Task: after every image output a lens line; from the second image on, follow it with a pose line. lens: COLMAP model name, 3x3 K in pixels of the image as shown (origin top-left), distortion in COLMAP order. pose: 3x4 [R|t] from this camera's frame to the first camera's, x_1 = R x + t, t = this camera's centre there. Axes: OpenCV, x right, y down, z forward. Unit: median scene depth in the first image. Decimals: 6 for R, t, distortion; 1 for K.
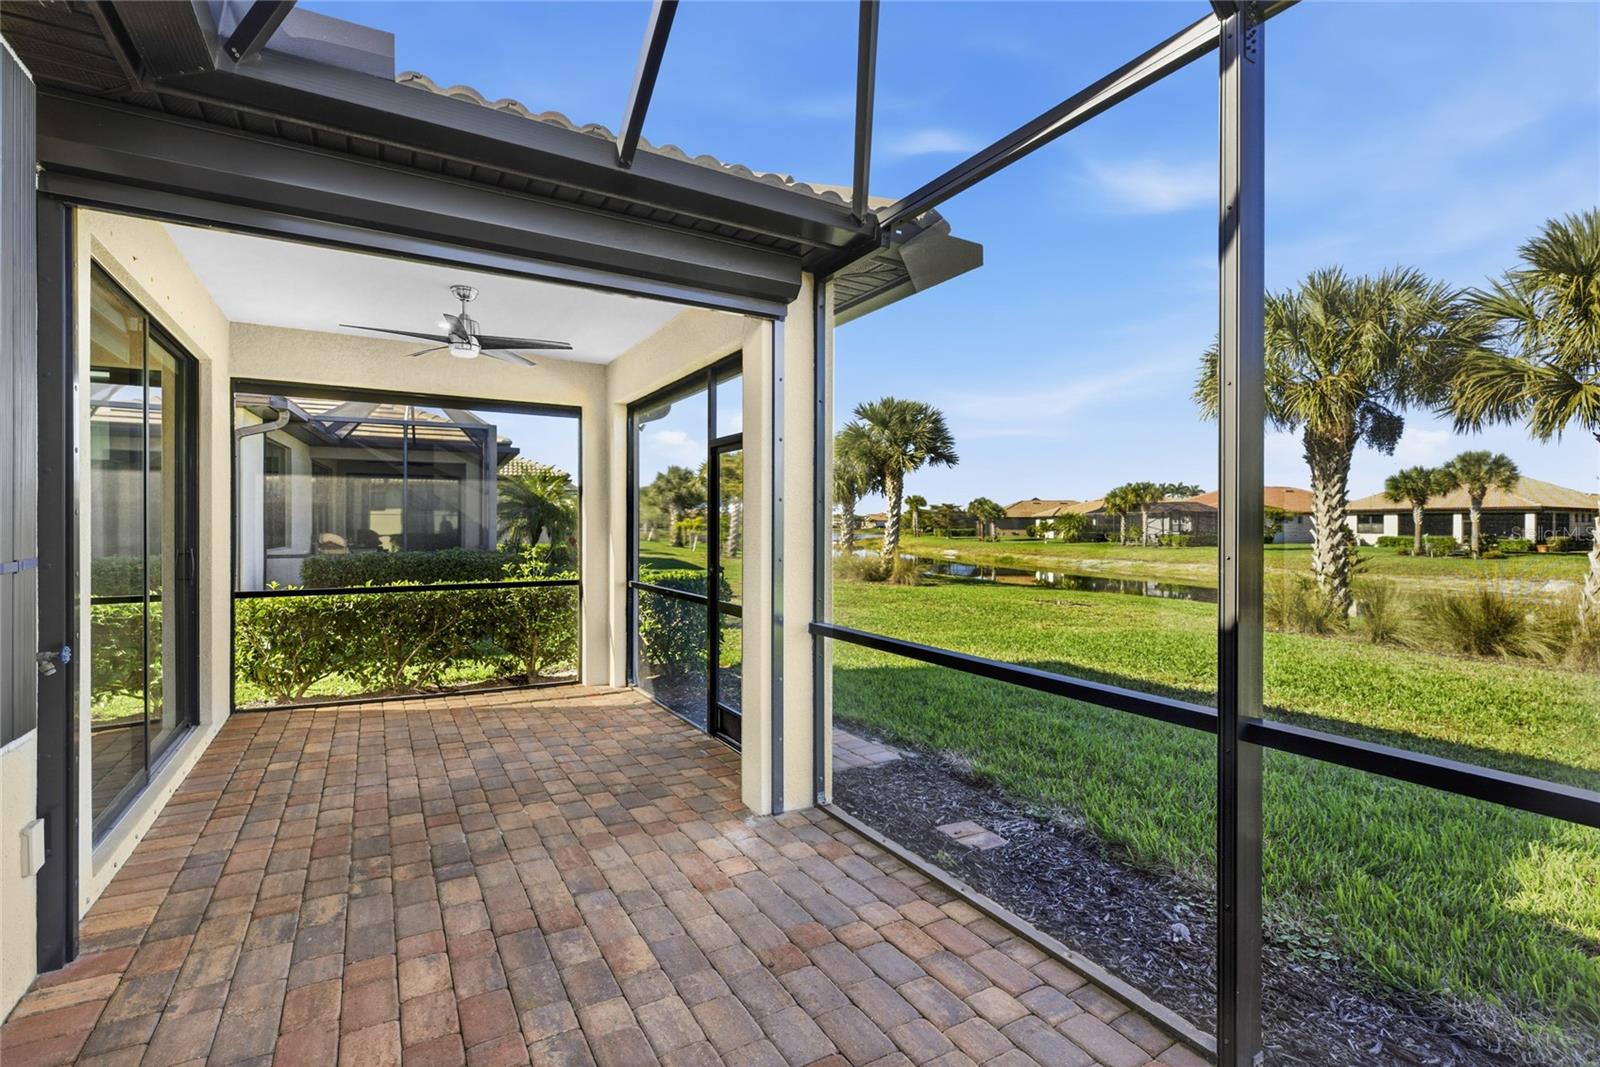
lens RADIAL K [[725.1, 0, 799.9], [0, 725.1, 532.0], [0, 0, 1]] dist [-0.005429, 0.000143]
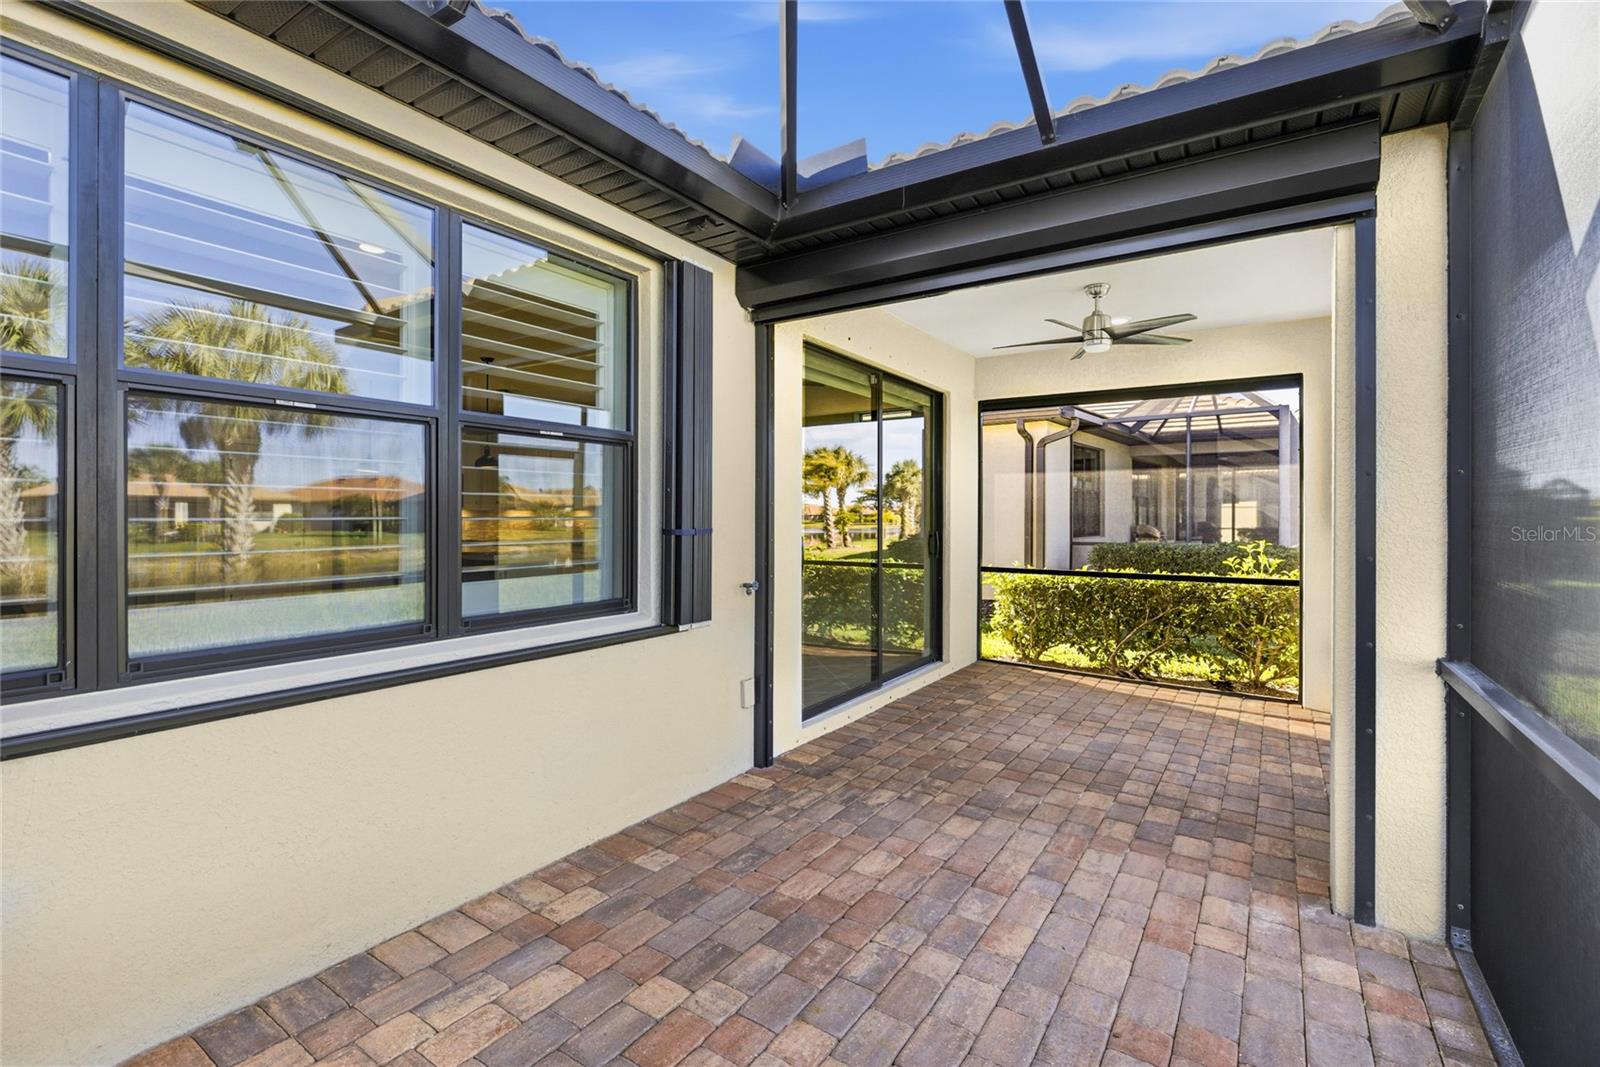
lens RADIAL K [[725.1, 0, 789.2], [0, 725.1, 523.0], [0, 0, 1]] dist [-0.005429, 0.000143]
pose [[0.430303, 0.008571, -0.902644, 0.331649], [-0.012309, 0.999918, 0.003627, 0.006310], [0.902601, 0.009550, 0.430373, 0.180731]]
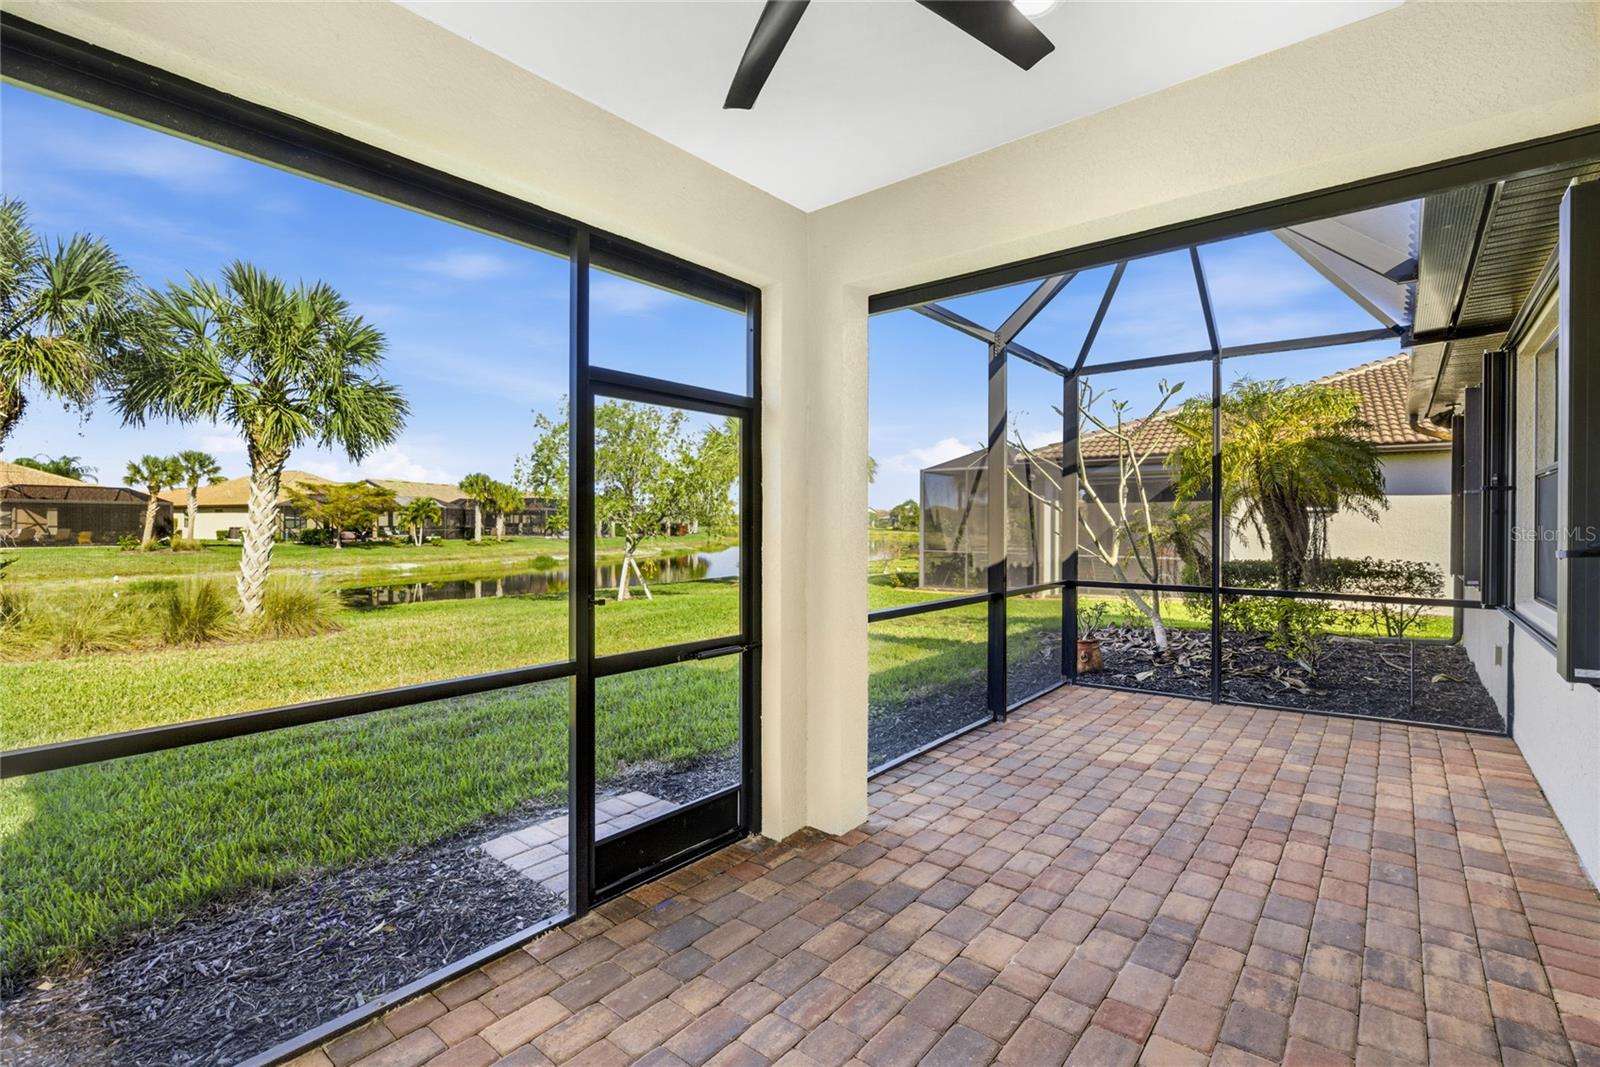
lens RADIAL K [[725.1, 0, 798.2], [0, 725.1, 529.2], [0, 0, 1]] dist [-0.005429, 0.000143]
pose [[-0.341219, -0.009824, 0.939932, -0.862704], [0.005495, 0.999907, 0.012446, -0.011733], [-0.939968, 0.009411, -0.341133, 1.307989]]
